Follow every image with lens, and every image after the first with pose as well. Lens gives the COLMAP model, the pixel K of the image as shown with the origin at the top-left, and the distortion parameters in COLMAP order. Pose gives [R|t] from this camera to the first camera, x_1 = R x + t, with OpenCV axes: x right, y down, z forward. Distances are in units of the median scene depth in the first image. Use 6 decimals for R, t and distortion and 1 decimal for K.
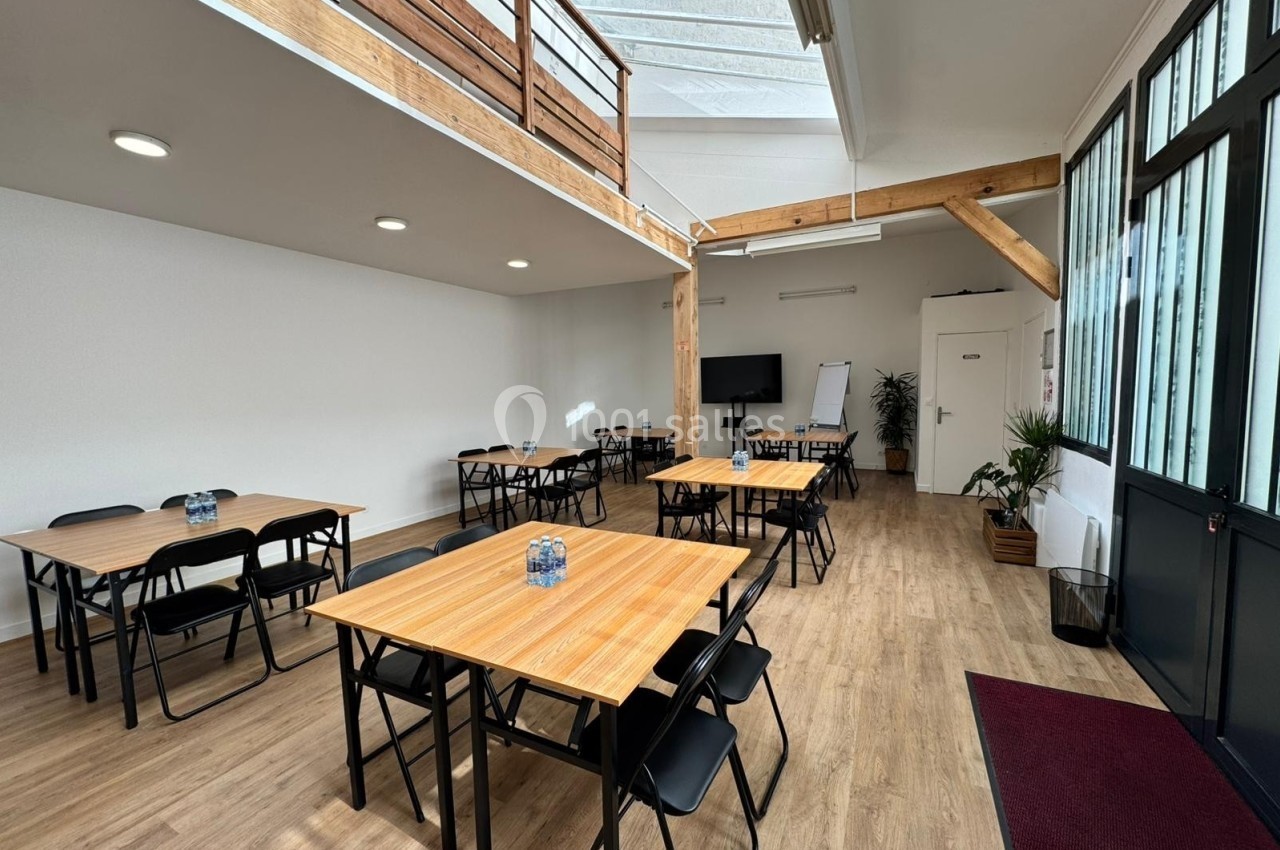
lens RADIAL K [[510.9, 0, 640.8], [0, 510.9, 428.4], [0, 0, 1]] dist [-0.002774, 0.000011]
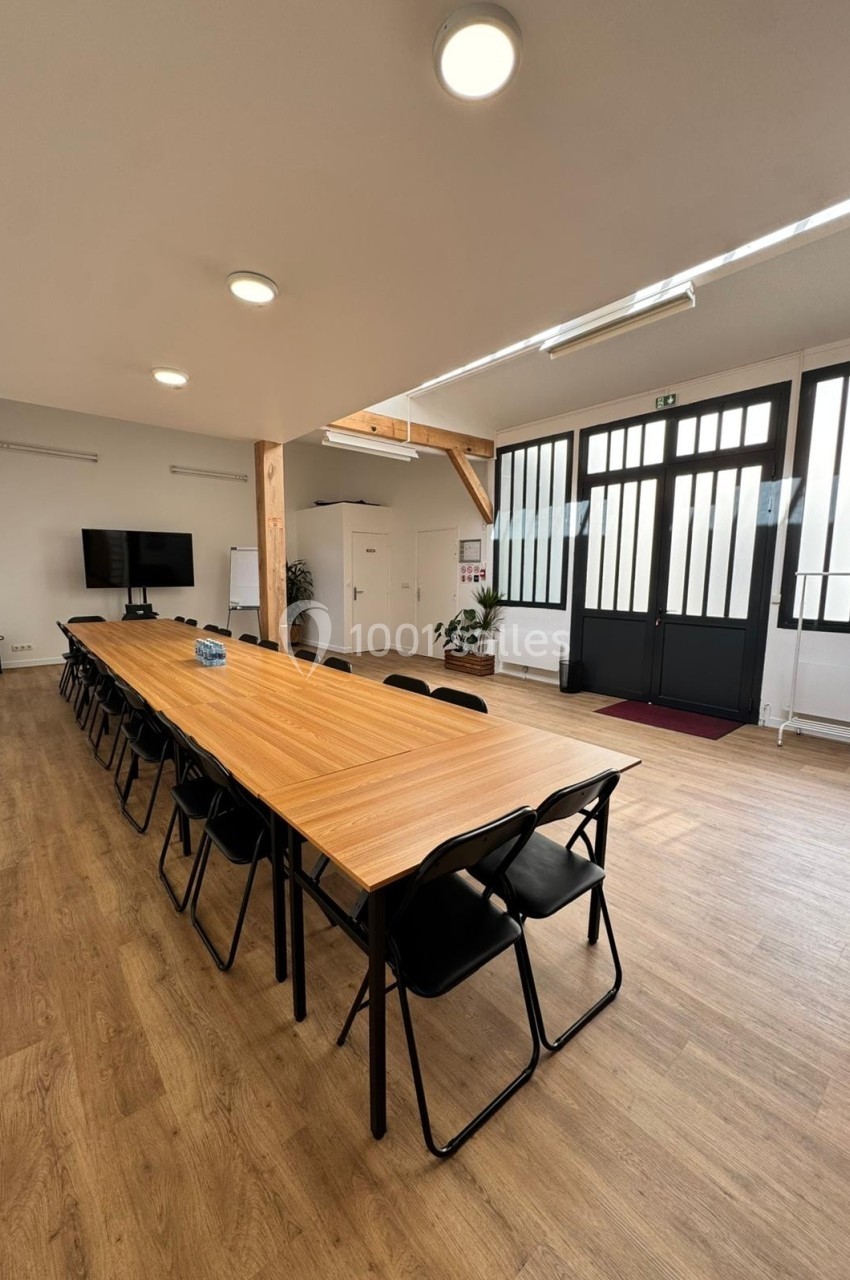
lens RADIAL K [[510.9, 0, 424.6], [0, 510.9, 641.1], [0, 0, 1]] dist [-0.002774, 0.000011]
pose [[0.379638, -0.105623, 0.919086, -0.902118], [0.059871, 0.994184, 0.089523, -0.017483], [-0.923196, 0.021040, 0.383753, 0.509832]]
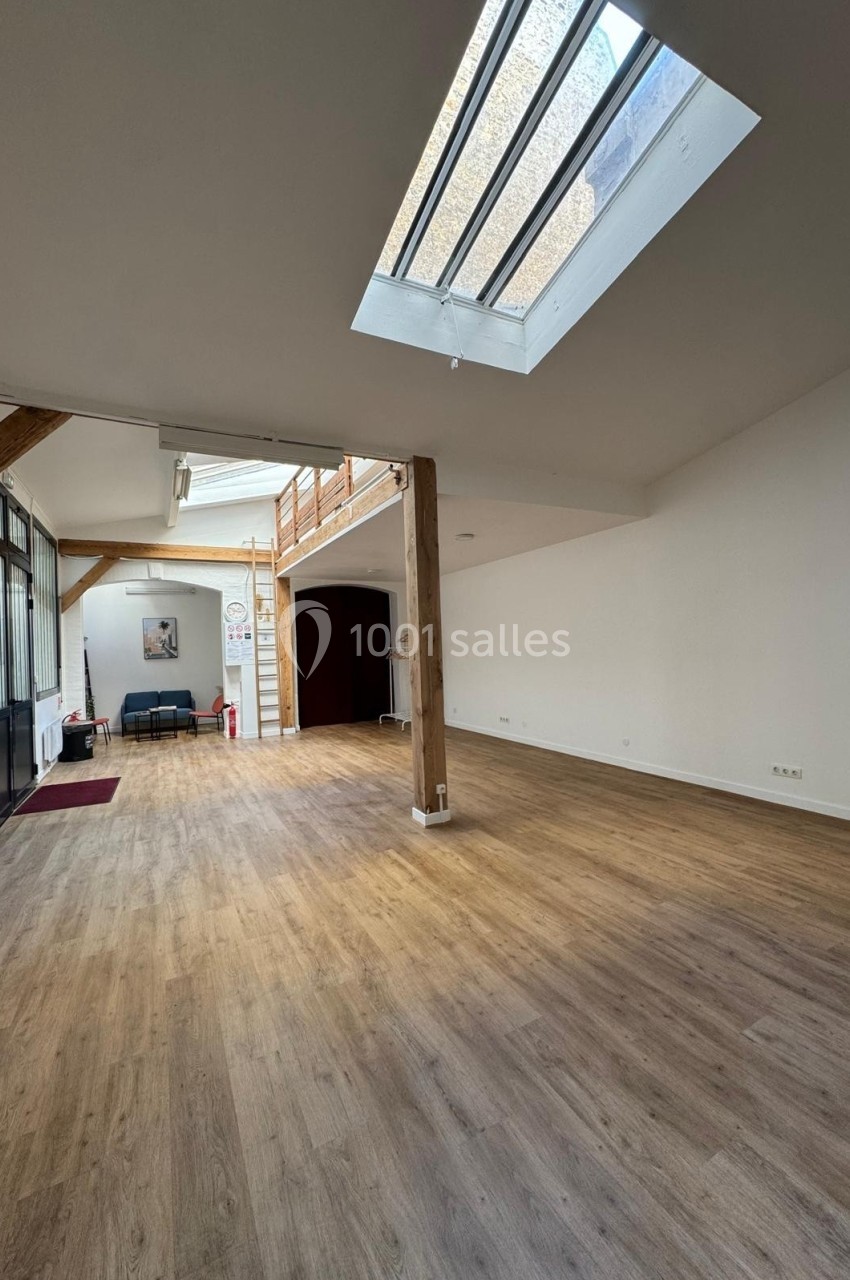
lens RADIAL K [[510.9, 0, 425.2], [0, 510.9, 646.5], [0, 0, 1]] dist [-0.002774, 0.000011]
pose [[-0.576881, 0.036179, -0.816026, 0.927054], [-0.023178, 0.997891, 0.060627, -0.163727], [0.816499, 0.053888, -0.574826, 1.897741]]
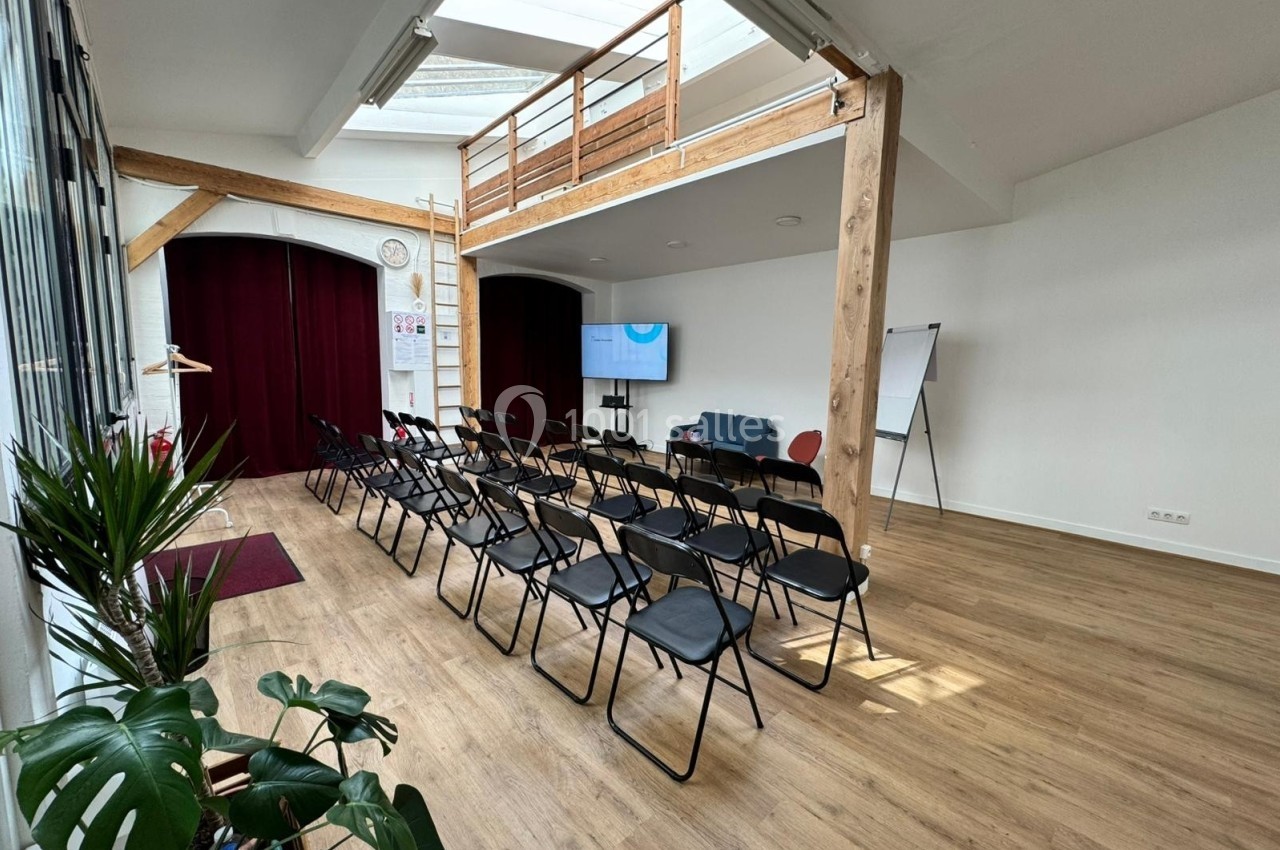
lens RADIAL K [[510.9, 0, 637.3], [0, 510.9, 426.6], [0, 0, 1]] dist [-0.002774, 0.000011]
pose [[-0.347110, 0.124167, -0.929568, 0.892428], [-0.092432, 0.981841, 0.165664, -0.100134], [0.933258, 0.143425, -0.329330, 1.288806]]
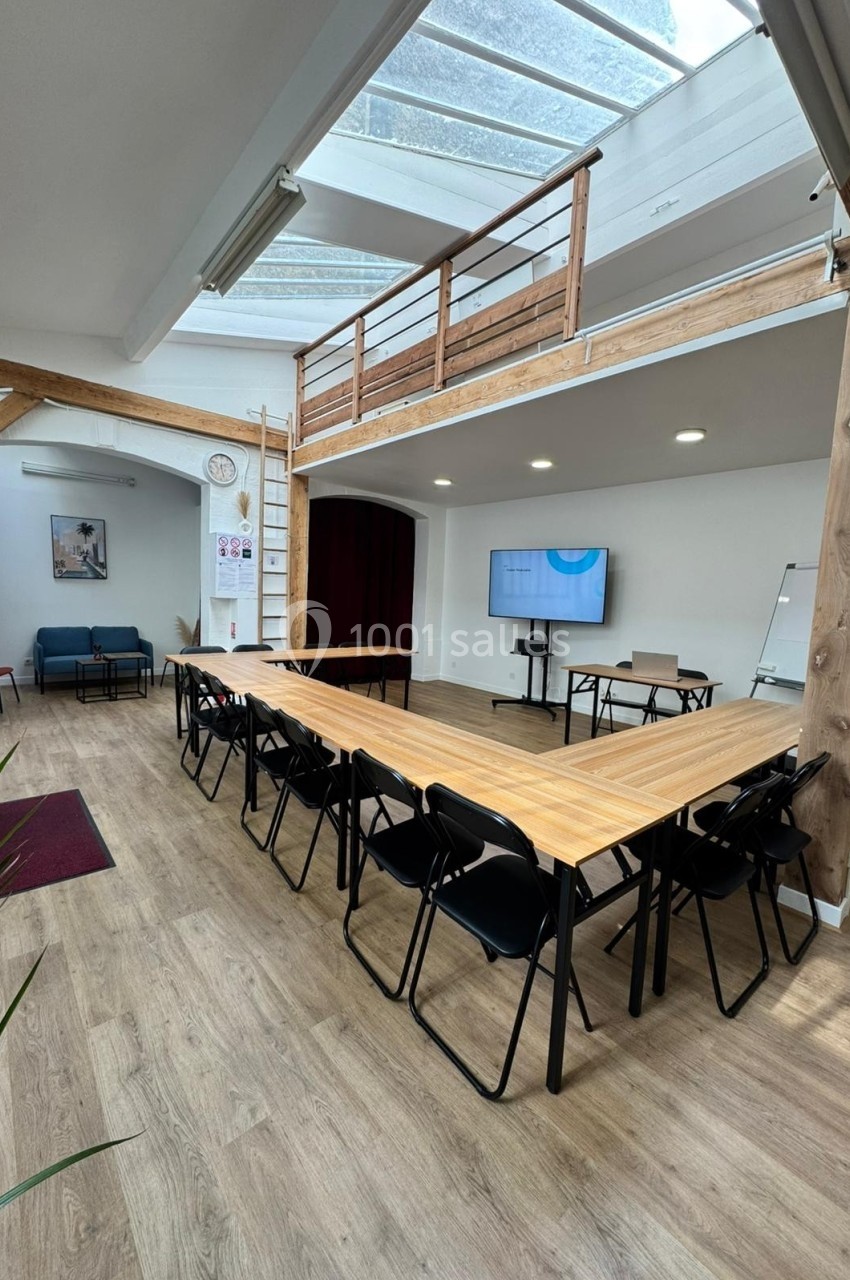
lens RADIAL K [[510.9, 0, 421.1], [0, 510.9, 640.4], [0, 0, 1]] dist [-0.002774, 0.000011]
pose [[-0.377710, 0.086876, -0.921839, 0.780108], [-0.112936, 0.983833, 0.138993, -0.087147], [0.919011, 0.156608, -0.361791, 1.114470]]
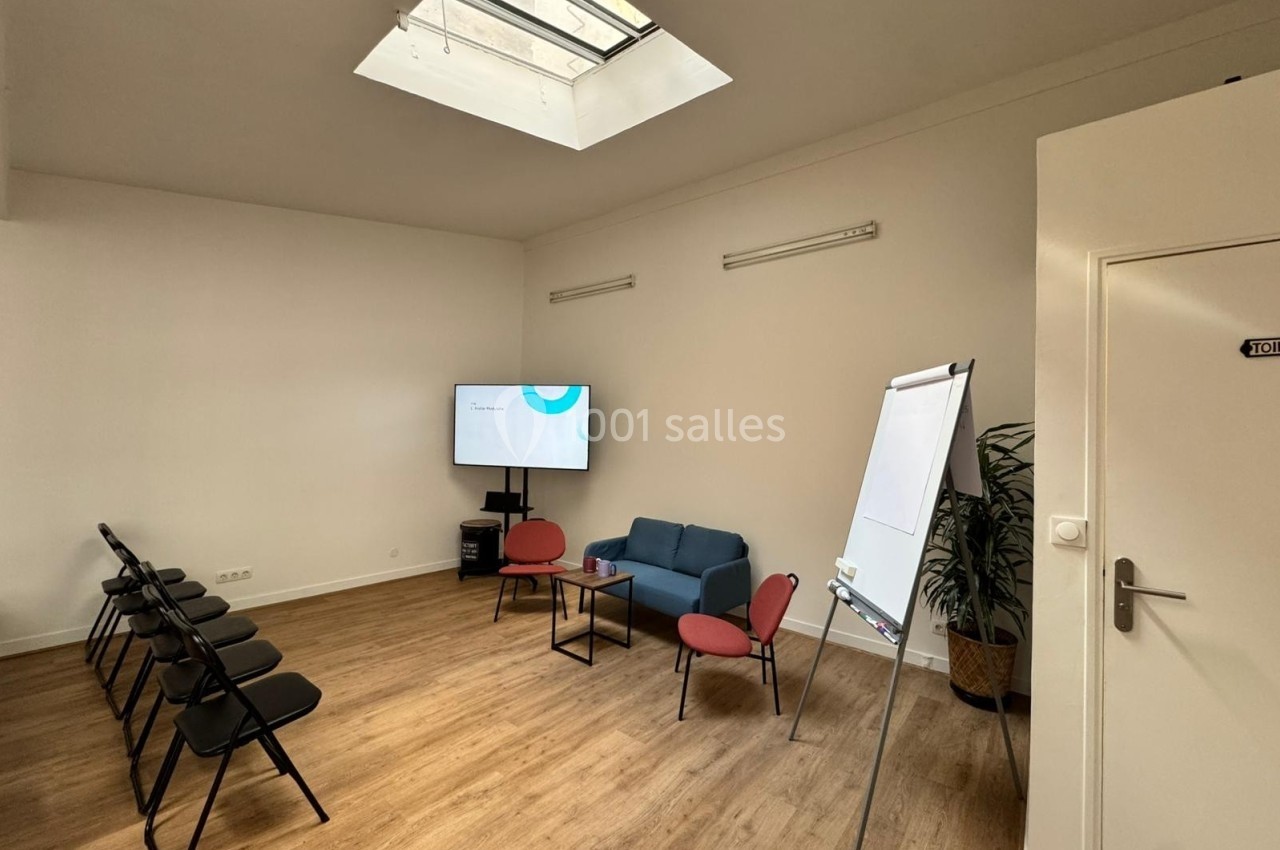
lens RADIAL K [[510.9, 0, 640.6], [0, 510.9, 427.6], [0, 0, 1]] dist [-0.002774, 0.000011]
pose [[0.976513, 0.038960, -0.211907, 0.642536], [-0.060938, 0.993300, -0.098190, -0.102529], [0.206662, 0.108797, 0.972345, 1.111703]]
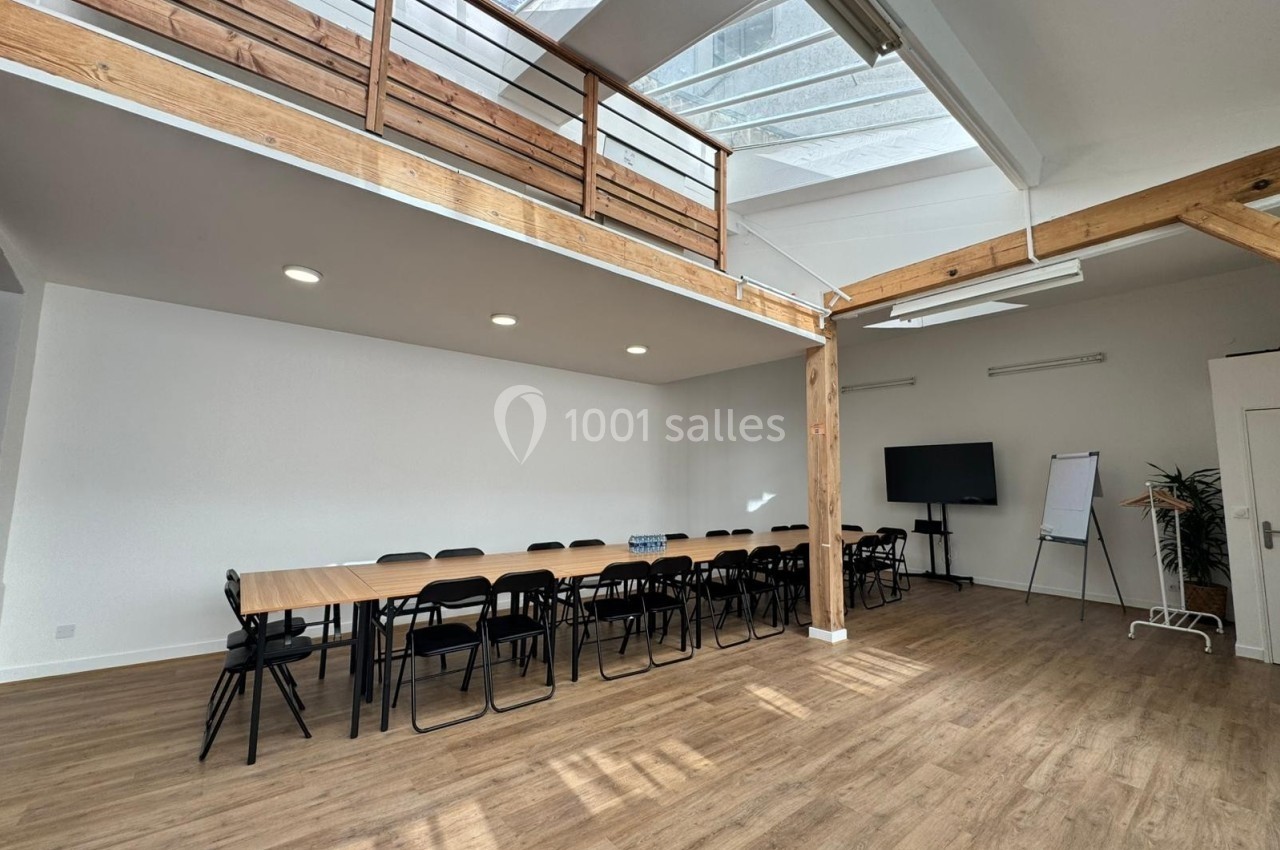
lens RADIAL K [[510.9, 0, 641.3], [0, 510.9, 426.9], [0, 0, 1]] dist [-0.002774, 0.000011]
pose [[0.910966, -0.011654, -0.412317, 0.215396], [-0.064989, 0.983060, -0.171373, 0.002115], [0.407330, 0.182911, 0.894777, 0.143631]]
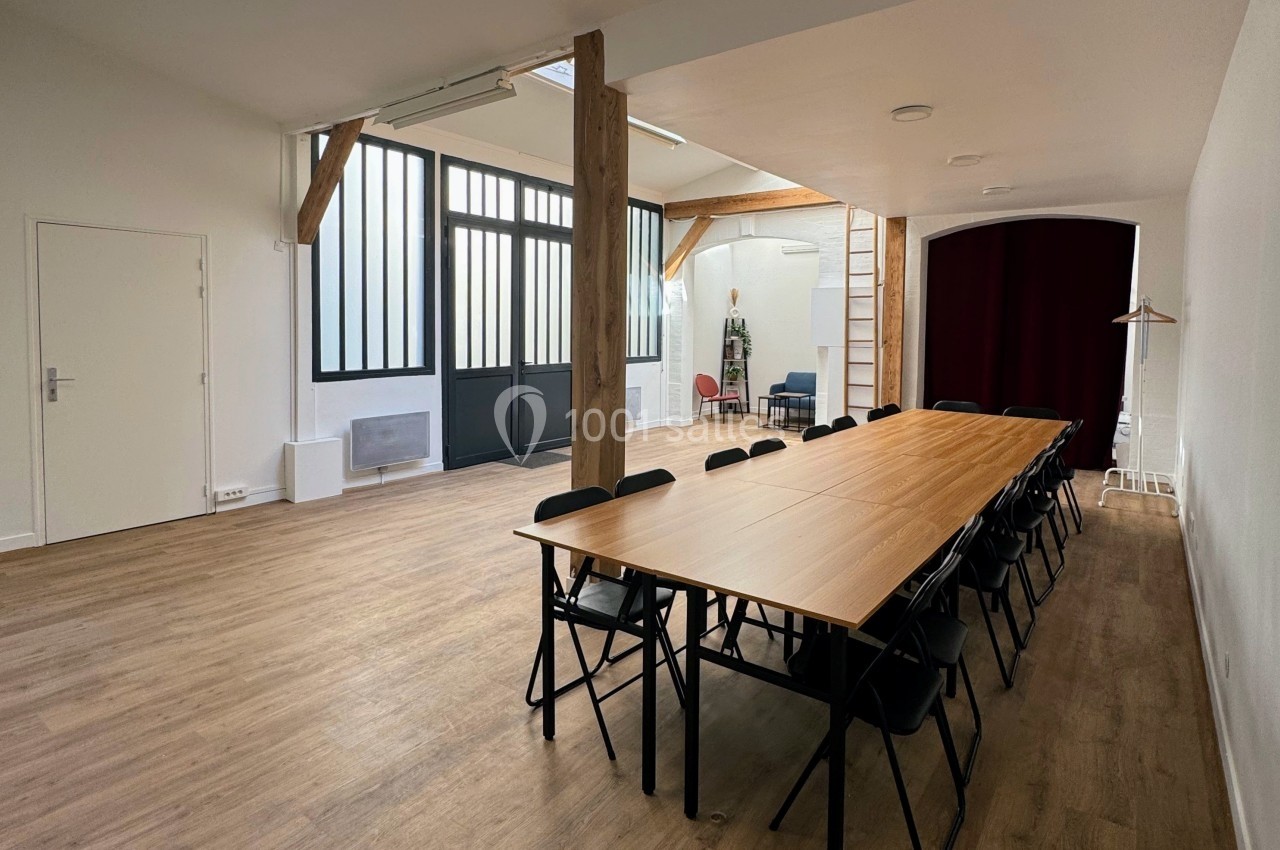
lens RADIAL K [[697.8, 0, 632.4], [0, 697.8, 356.1], [0, 0, 1]] dist [0.000735, -0.000794]
pose [[-0.984636, -0.003475, 0.174582, -0.079176], [0.017863, 0.992552, 0.120505, -0.175723], [-0.173701, 0.121772, -0.977241, 2.183065]]
